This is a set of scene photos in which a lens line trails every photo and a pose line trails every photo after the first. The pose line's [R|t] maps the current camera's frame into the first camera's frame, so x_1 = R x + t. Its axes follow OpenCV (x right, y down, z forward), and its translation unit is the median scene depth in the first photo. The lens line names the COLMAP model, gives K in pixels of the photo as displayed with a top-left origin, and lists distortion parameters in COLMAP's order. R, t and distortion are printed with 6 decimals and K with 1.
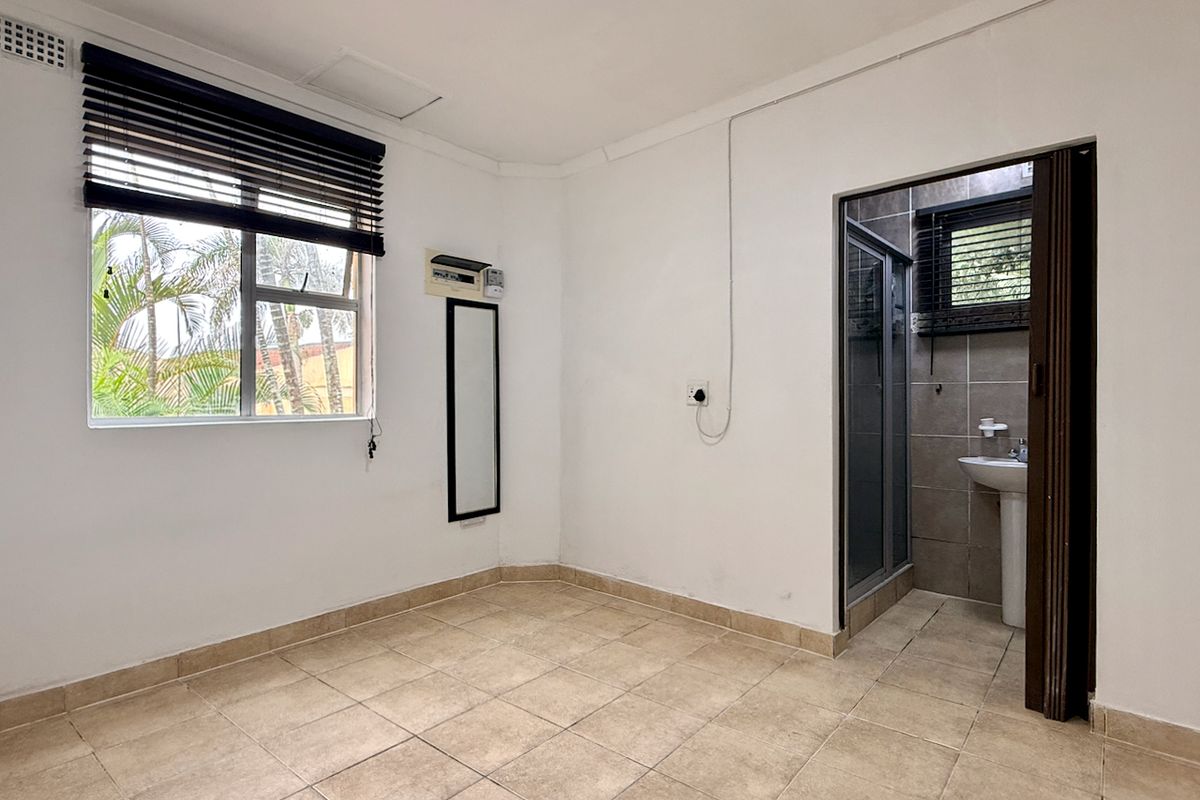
lens RADIAL K [[628.8, 0, 599.8], [0, 628.8, 398.7], [0, 0, 1]] dist [-0.003837, -0.000451]
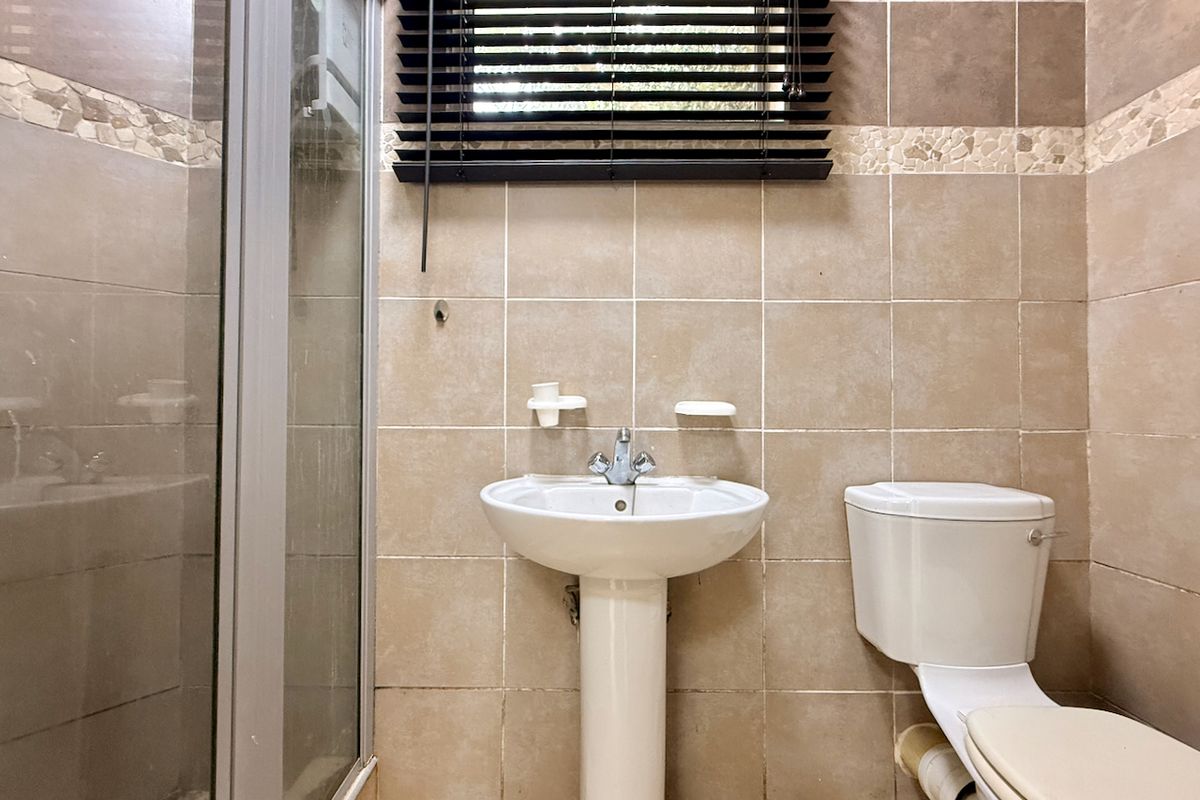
lens RADIAL K [[484.2, 0, 598.4], [0, 484.2, 400.3], [0, 0, 1]] dist [-0.001356, 0.000016]
pose [[0.748088, 0.013653, 0.663459, 0.417693], [-0.007170, 0.999896, -0.012492, 0.045628], [-0.663560, 0.004588, 0.748109, 0.714176]]
